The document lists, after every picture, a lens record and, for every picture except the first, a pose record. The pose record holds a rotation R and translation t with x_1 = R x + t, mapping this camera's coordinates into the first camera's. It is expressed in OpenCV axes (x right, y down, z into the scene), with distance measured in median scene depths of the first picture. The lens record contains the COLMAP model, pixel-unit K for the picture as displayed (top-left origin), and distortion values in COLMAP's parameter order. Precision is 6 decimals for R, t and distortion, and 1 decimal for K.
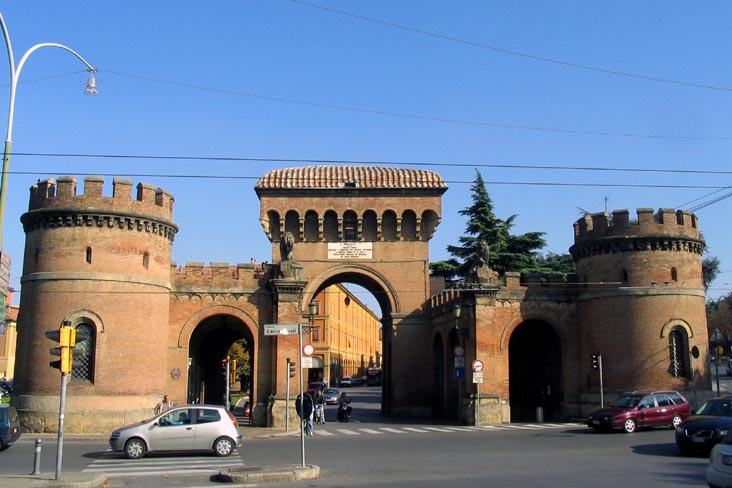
lens RADIAL K [[739.7, 0, 366.0], [0, 739.7, 244.0], [0, 0, 1]] dist [-0.164790, -0.005402]
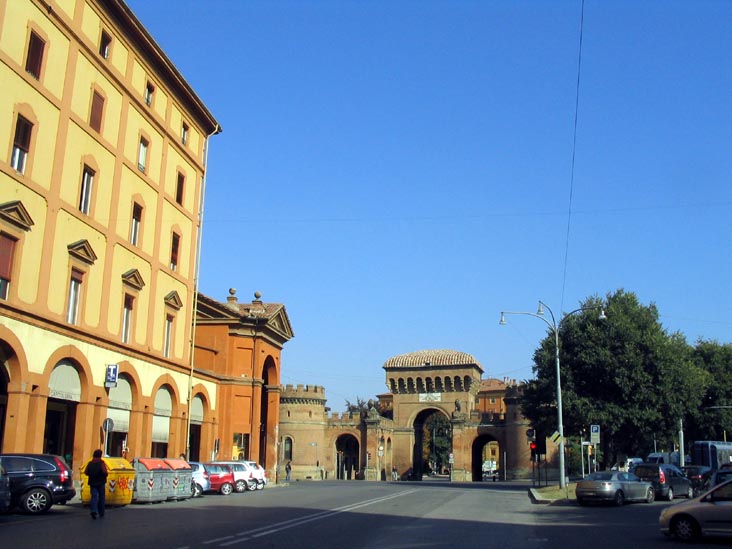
lens RADIAL K [[771.9, 0, 366.0], [0, 771.9, 274.5], [0, 0, 1]] dist [-0.190924, 0.012222]
pose [[0.917663, -0.078384, -0.389551, 0.649649], [0.049021, 0.995194, -0.084772, -0.153392], [0.394323, 0.058696, 0.917095, -0.969905]]
